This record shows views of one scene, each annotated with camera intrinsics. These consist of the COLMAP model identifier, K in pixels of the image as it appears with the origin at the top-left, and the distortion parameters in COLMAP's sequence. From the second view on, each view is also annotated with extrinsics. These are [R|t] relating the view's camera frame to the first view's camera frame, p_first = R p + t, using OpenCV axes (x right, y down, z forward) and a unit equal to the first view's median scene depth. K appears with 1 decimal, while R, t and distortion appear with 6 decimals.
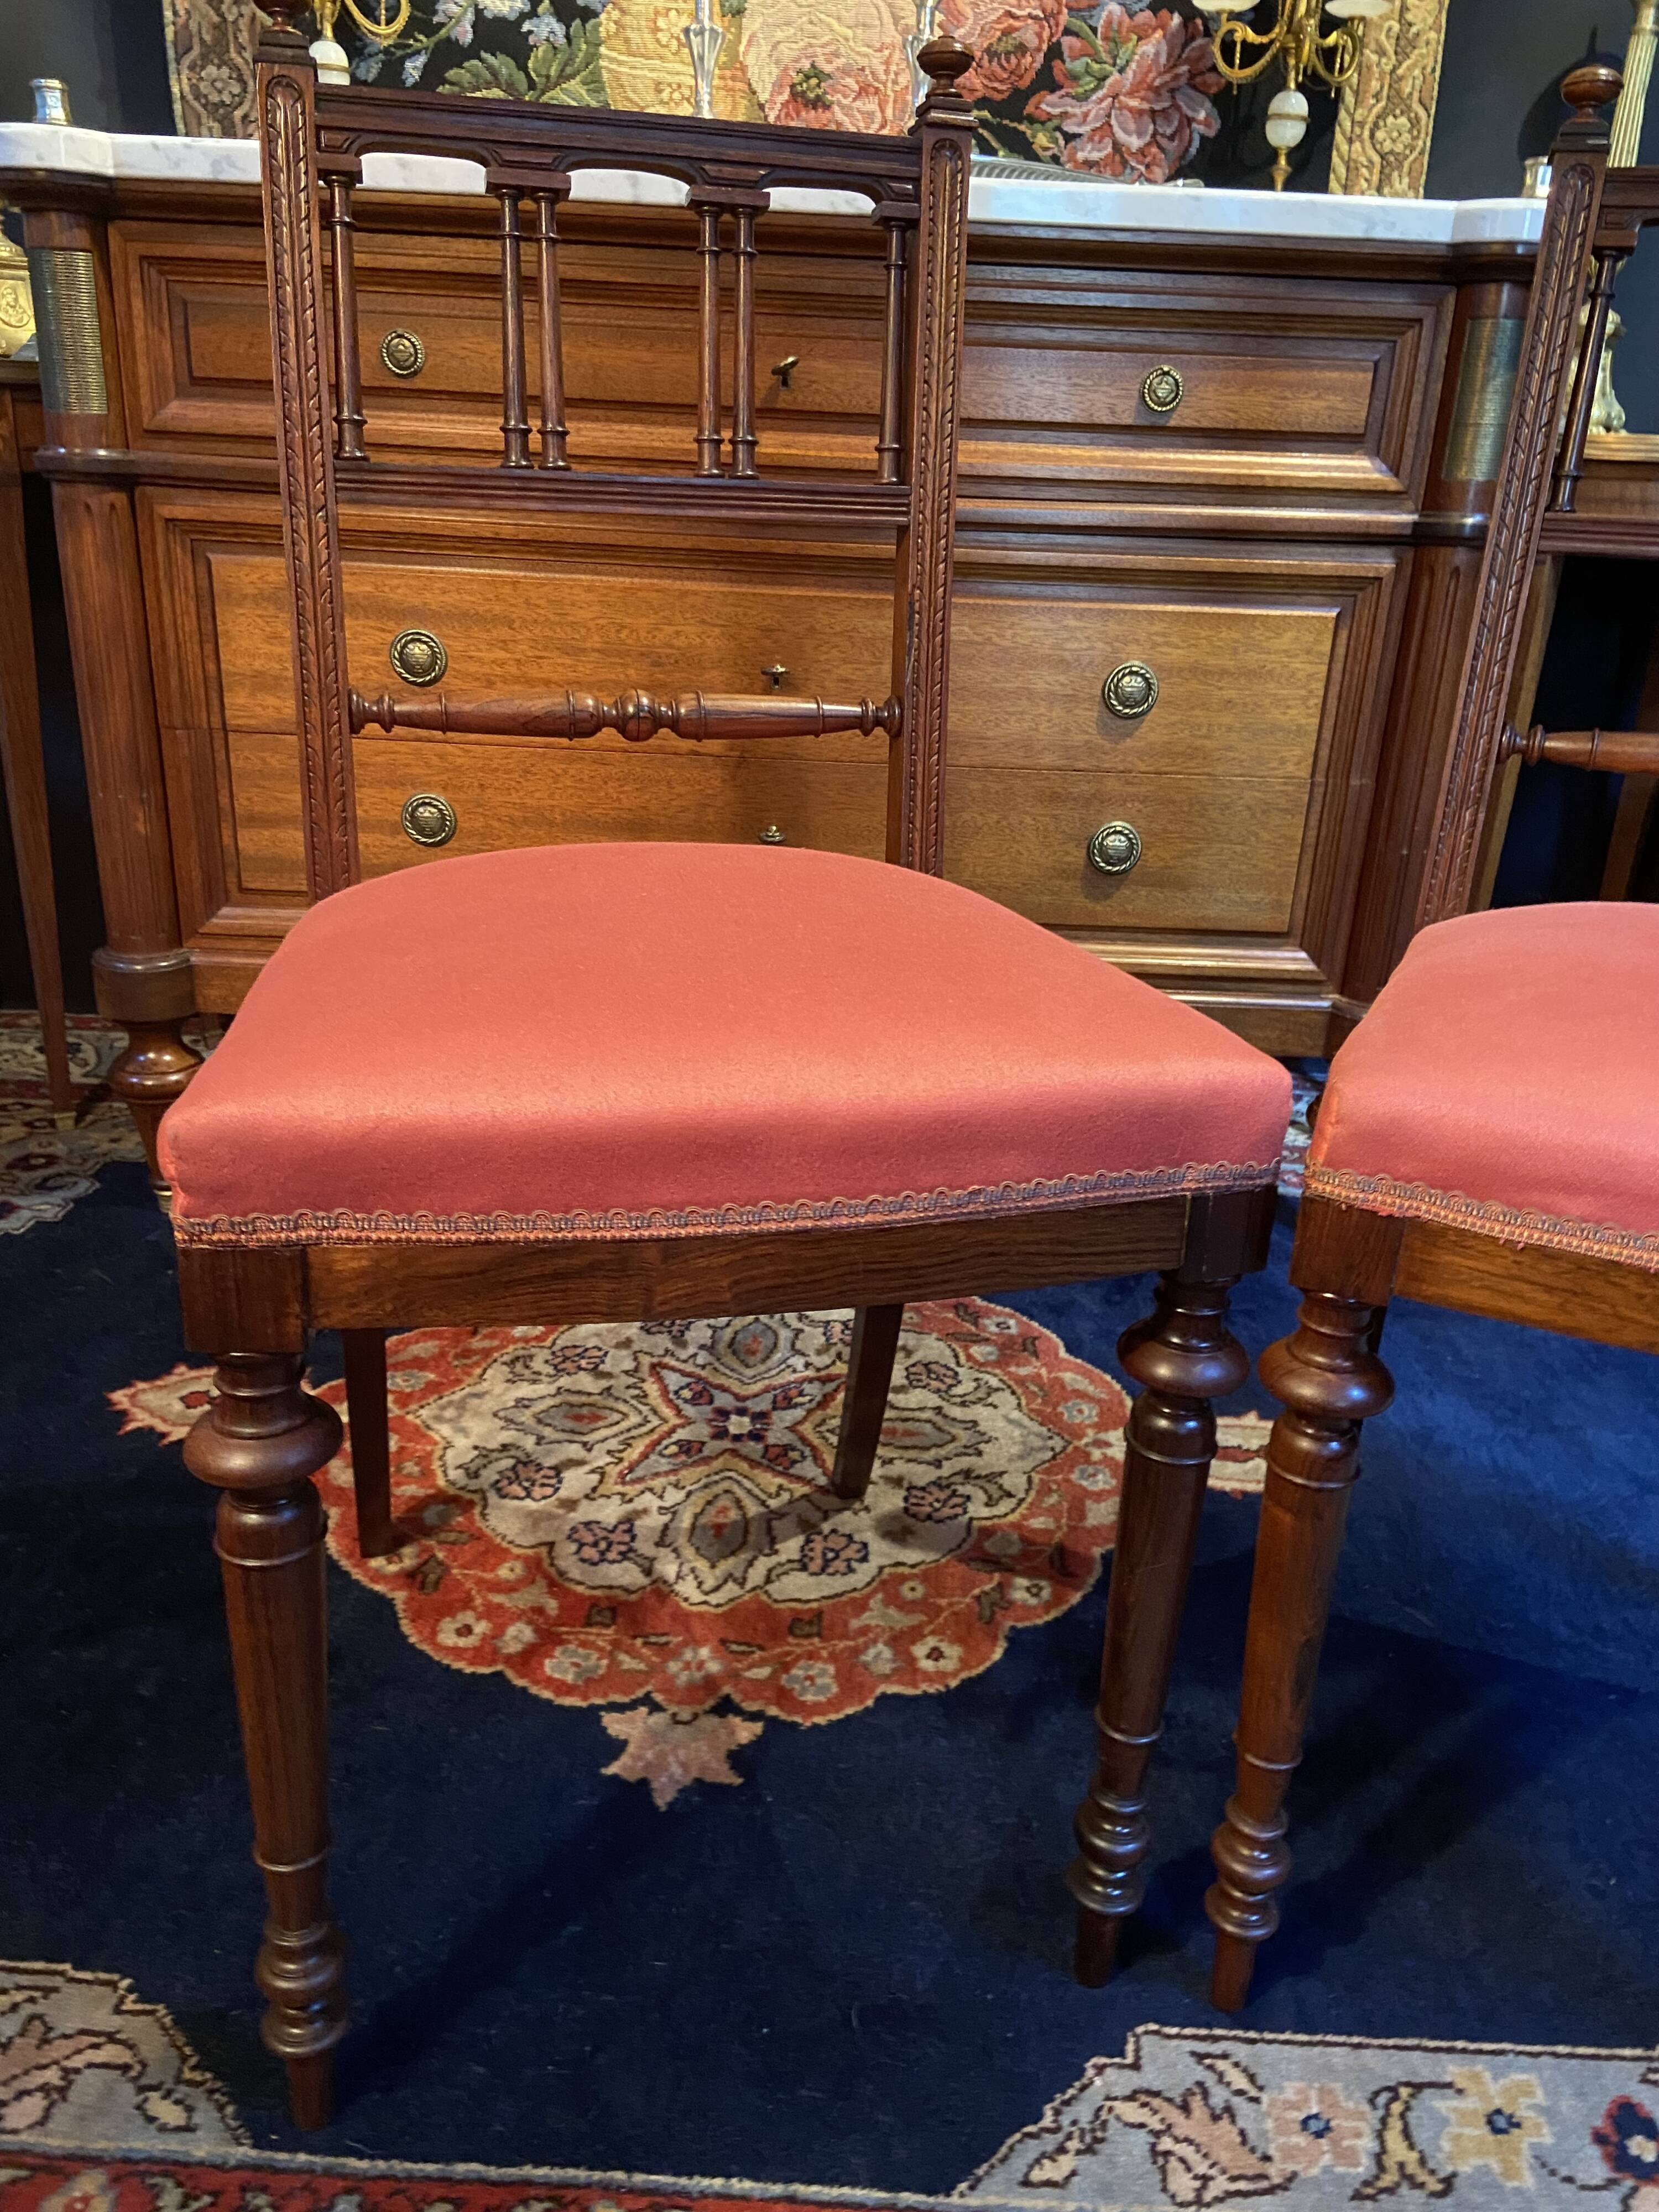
lens RADIAL K [[1676.6, 0, 827.7], [0, 1676.6, 1111.5], [0, 0, 1]] dist [0.124988, -0.164110]
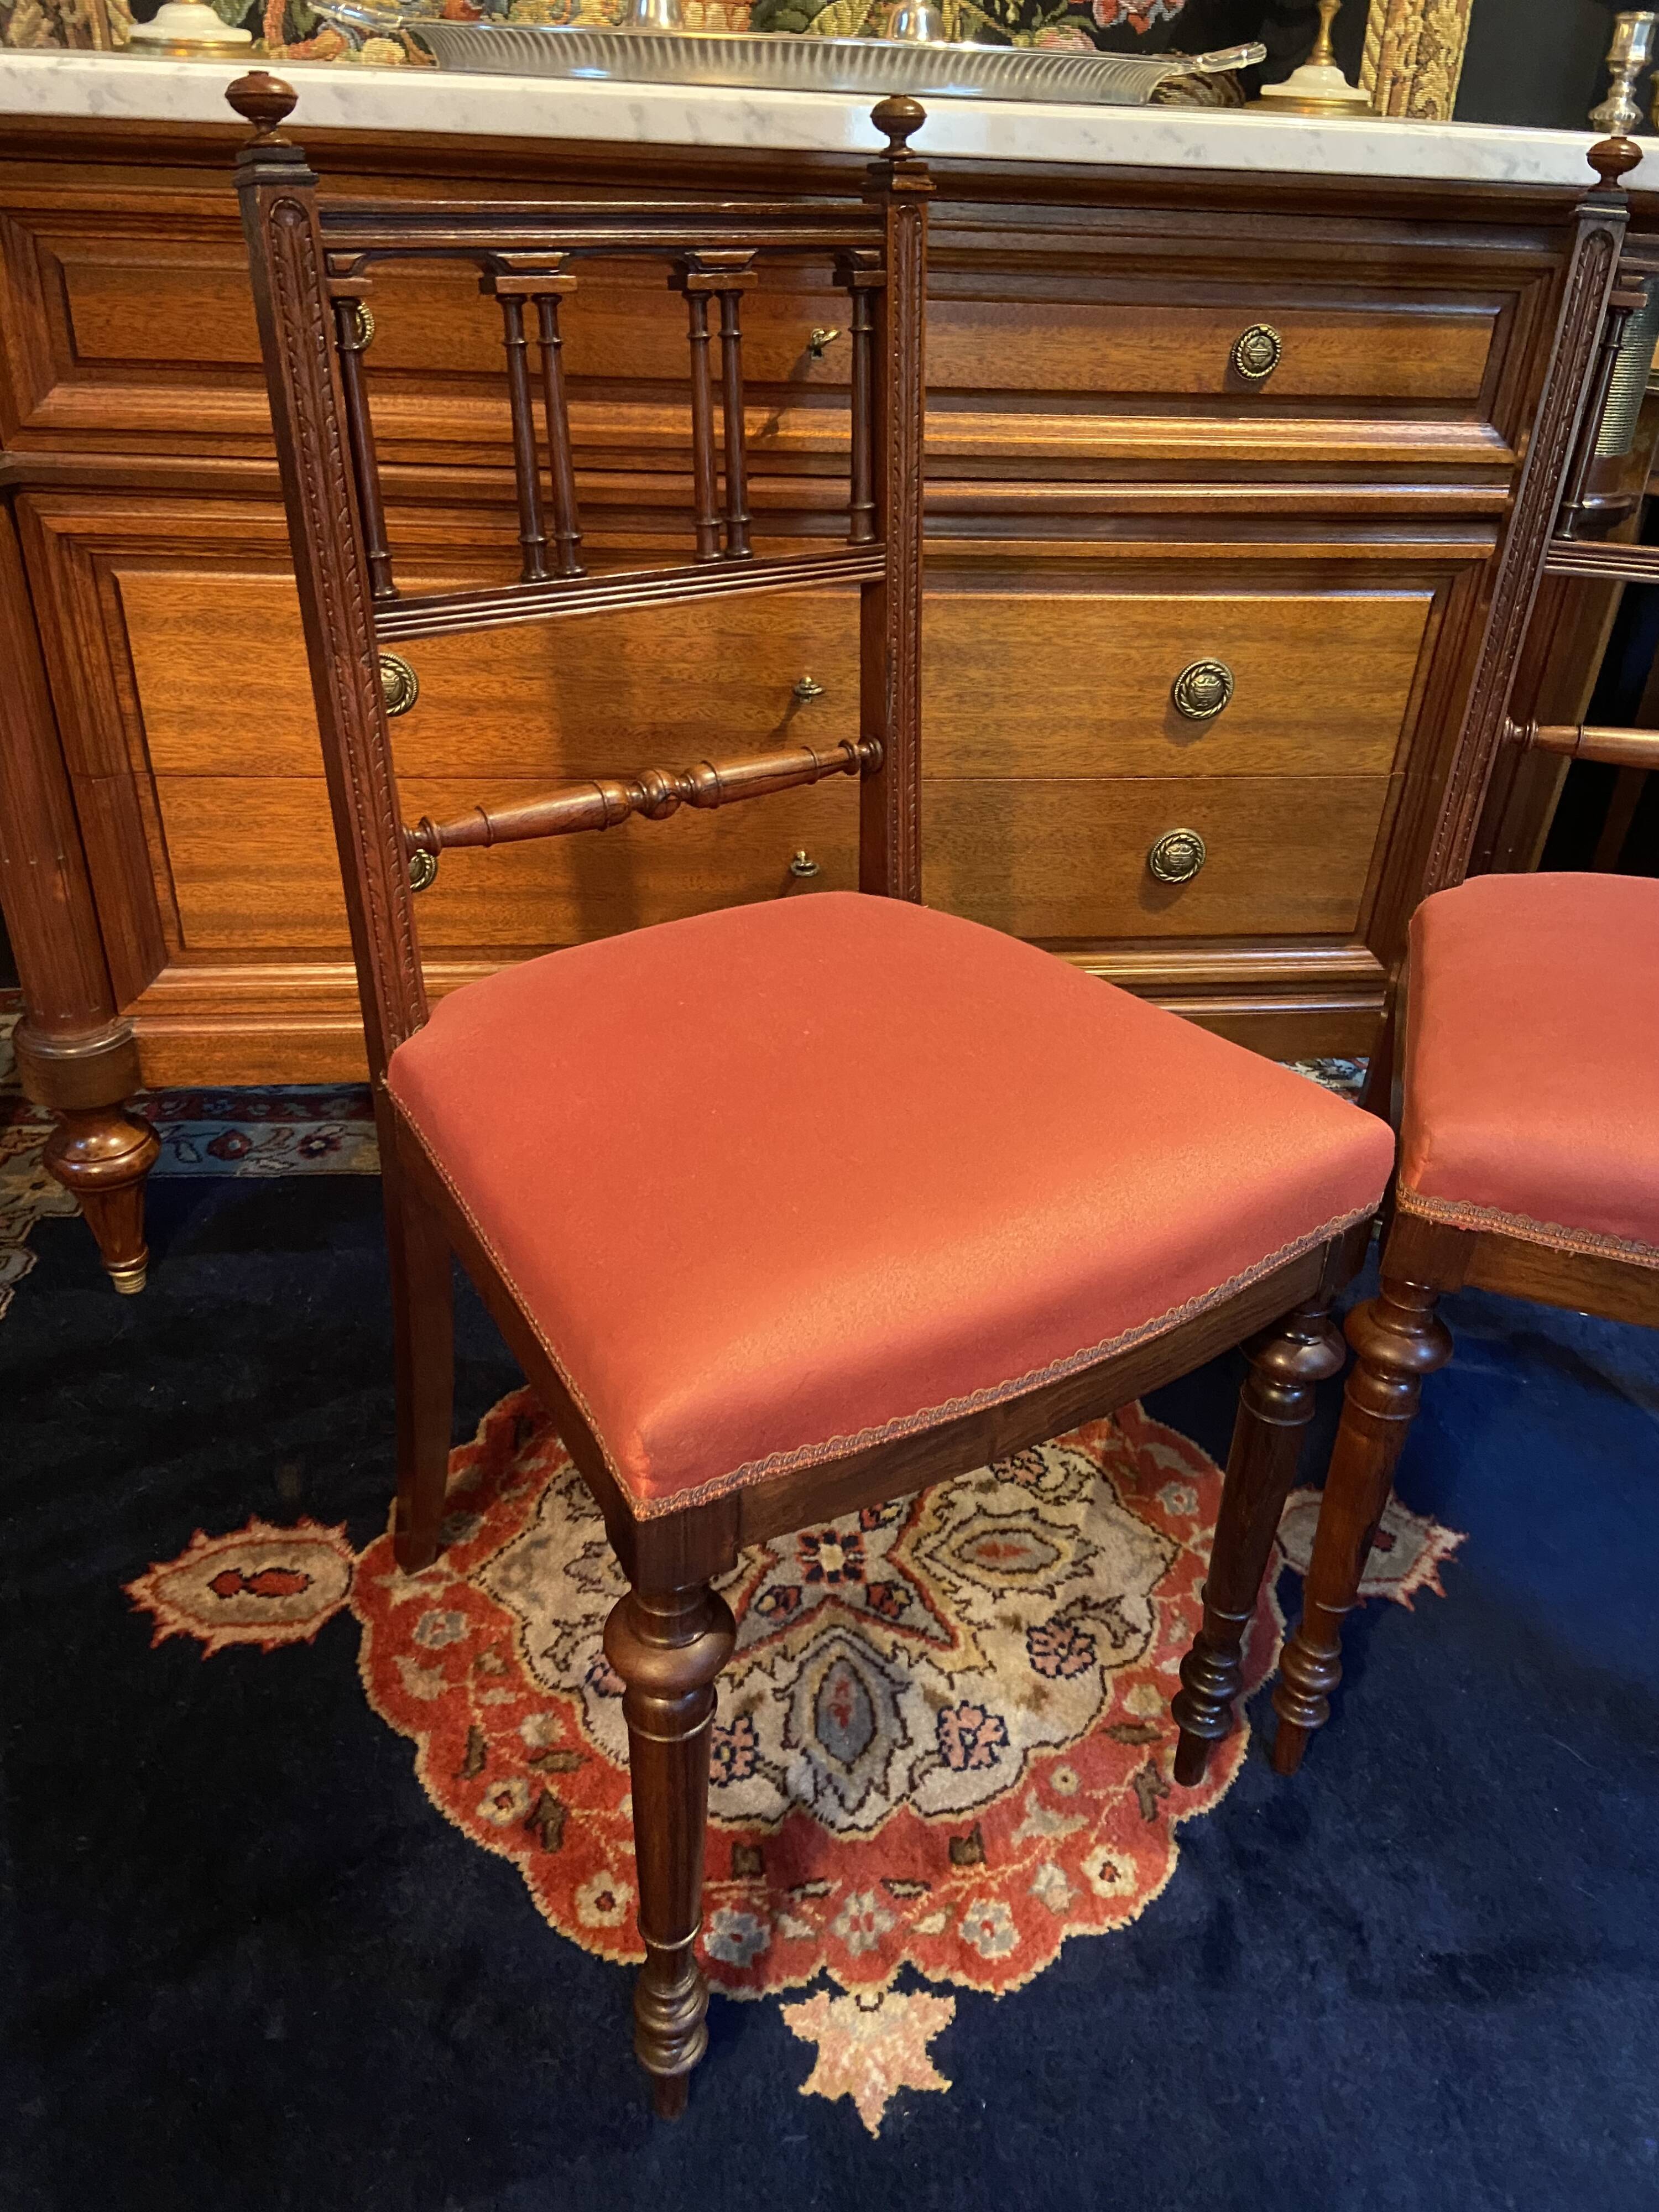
lens RADIAL K [[1676.6, 0, 835.0], [0, 1676.6, 1091.0], [0, 0, 1]] dist [0.124988, -0.164110]
pose [[0.992837, -0.060276, 0.103155, -0.130940], [0.041334, 0.983382, 0.176783, -0.231314], [-0.112097, -0.171252, 0.978829, 0.130123]]
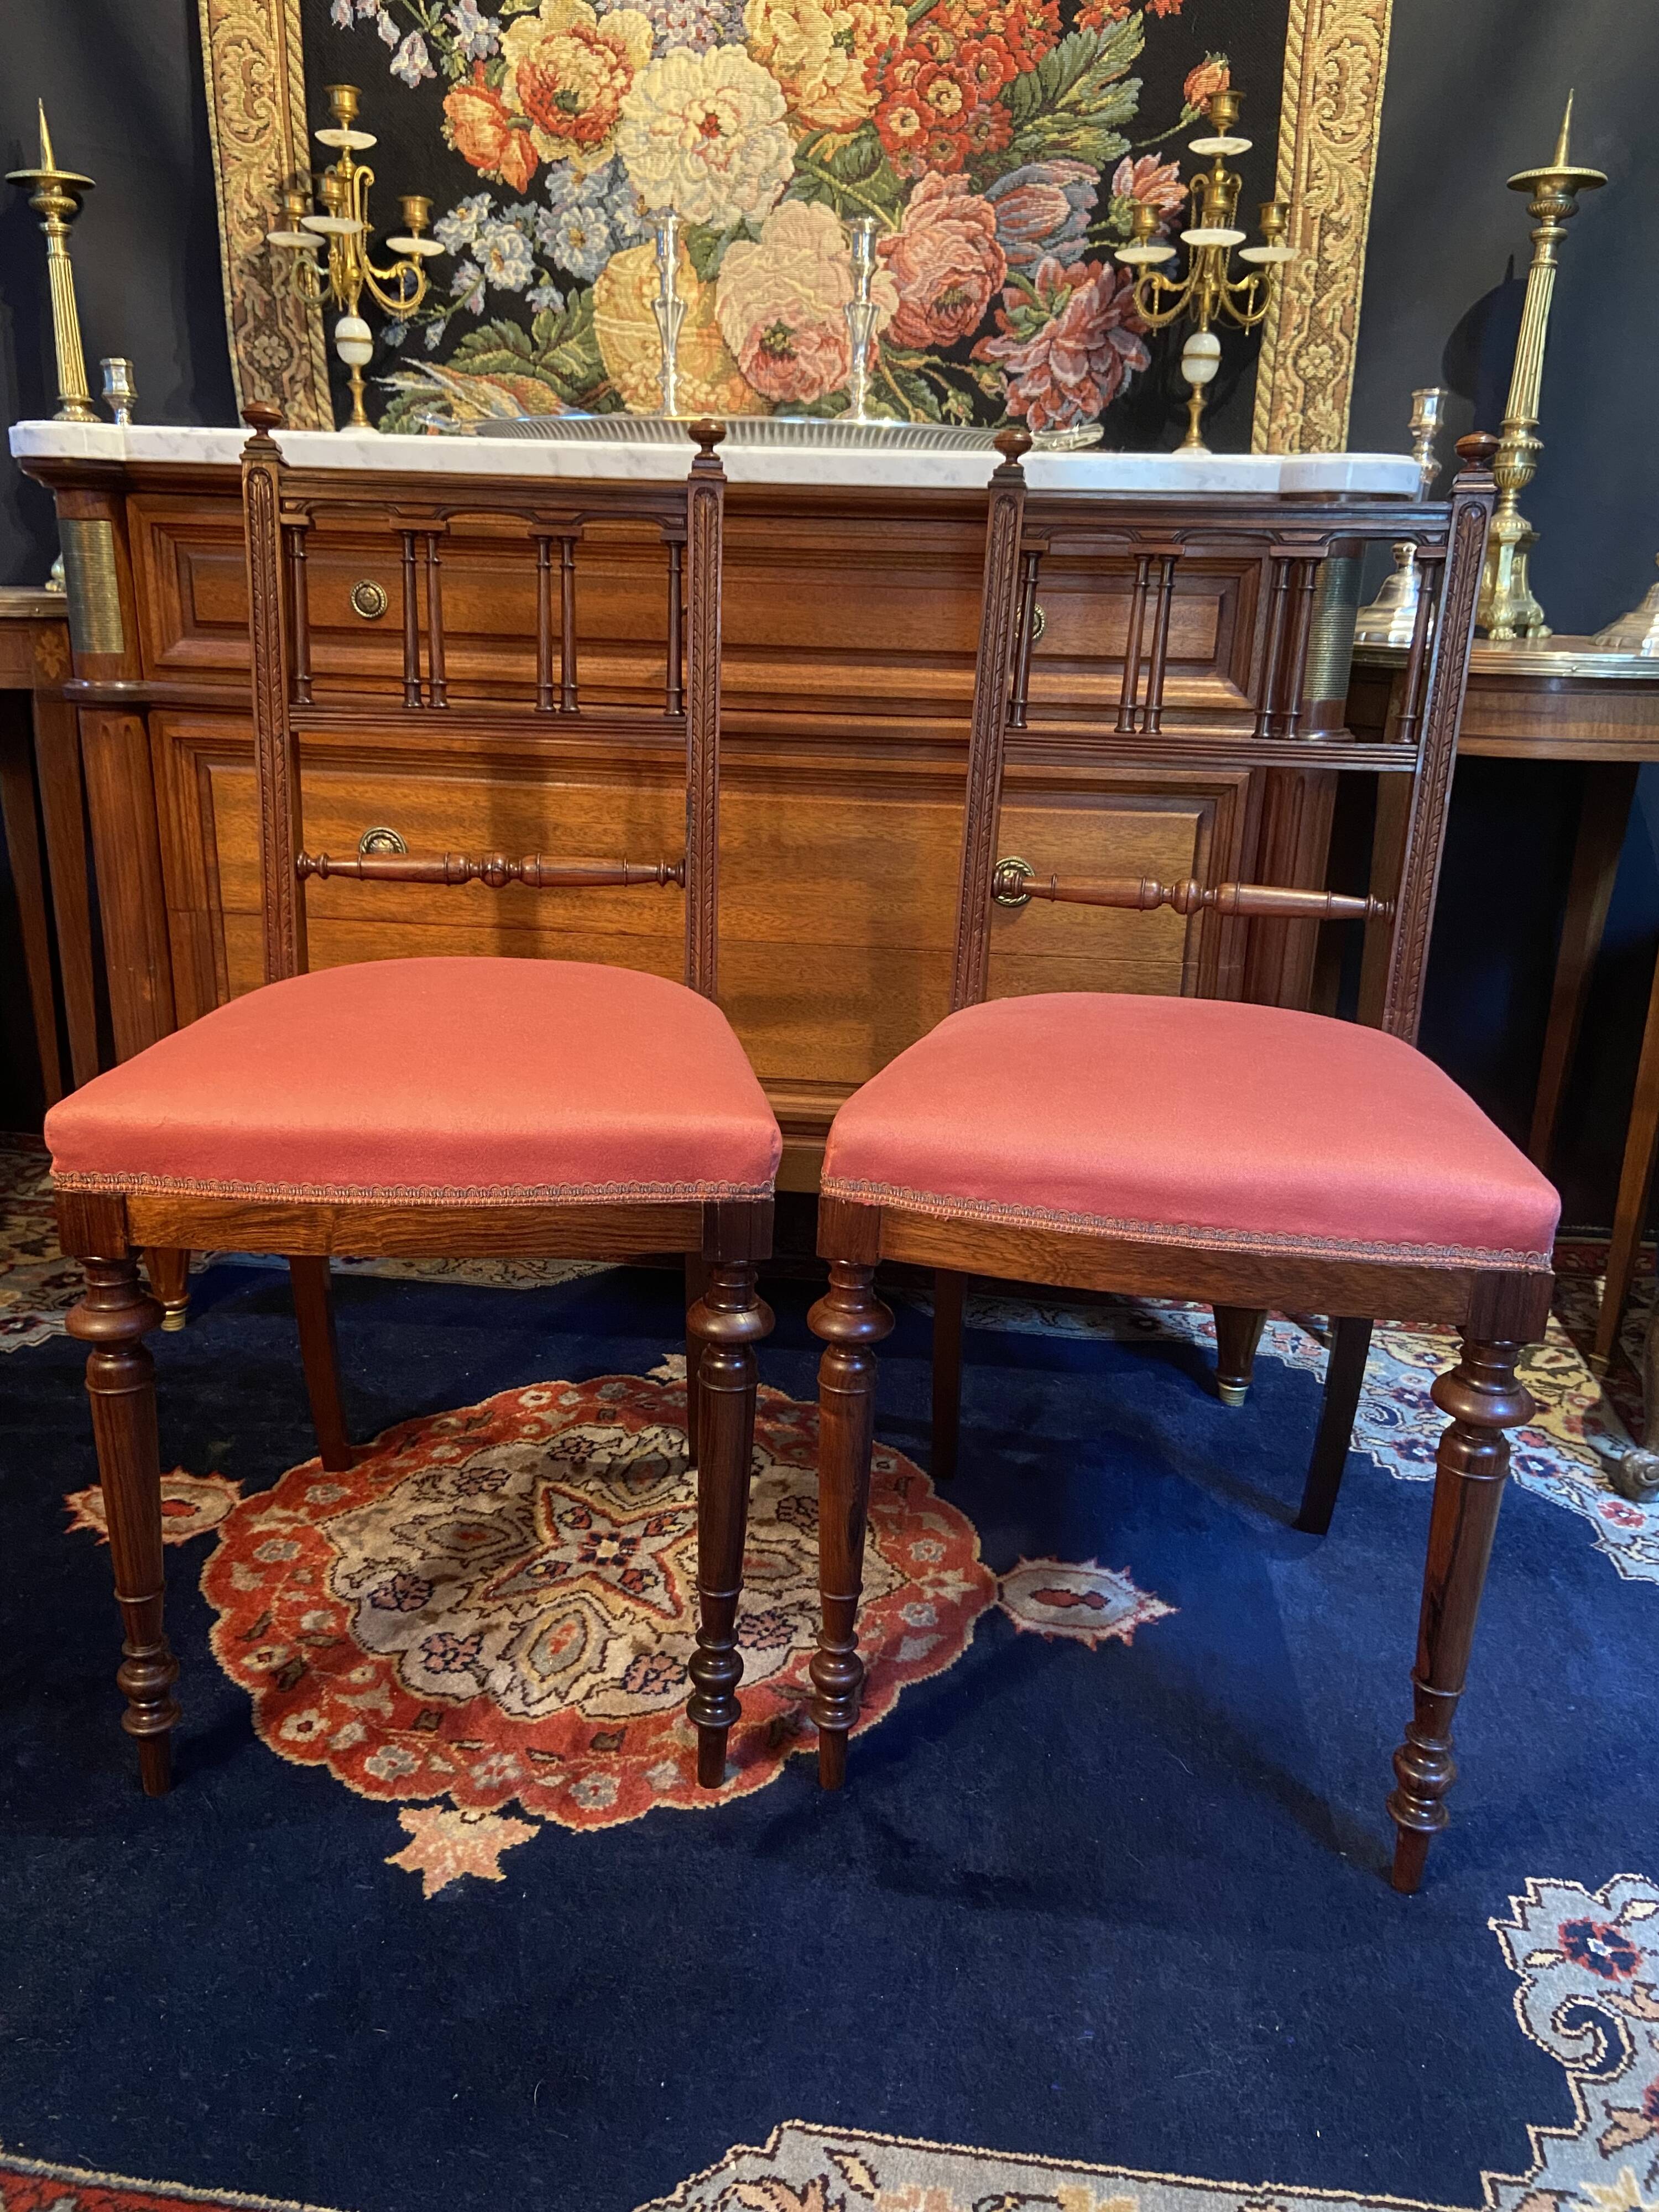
lens RADIAL K [[1676.6, 0, 813.2], [0, 1676.6, 1099.5], [0, 0, 1]] dist [0.124988, -0.164110]
pose [[0.993454, 0.018764, -0.112678, 0.198318], [-0.026447, 0.997396, -0.067091, -0.035439], [0.111125, 0.069632, 0.991364, -0.096489]]
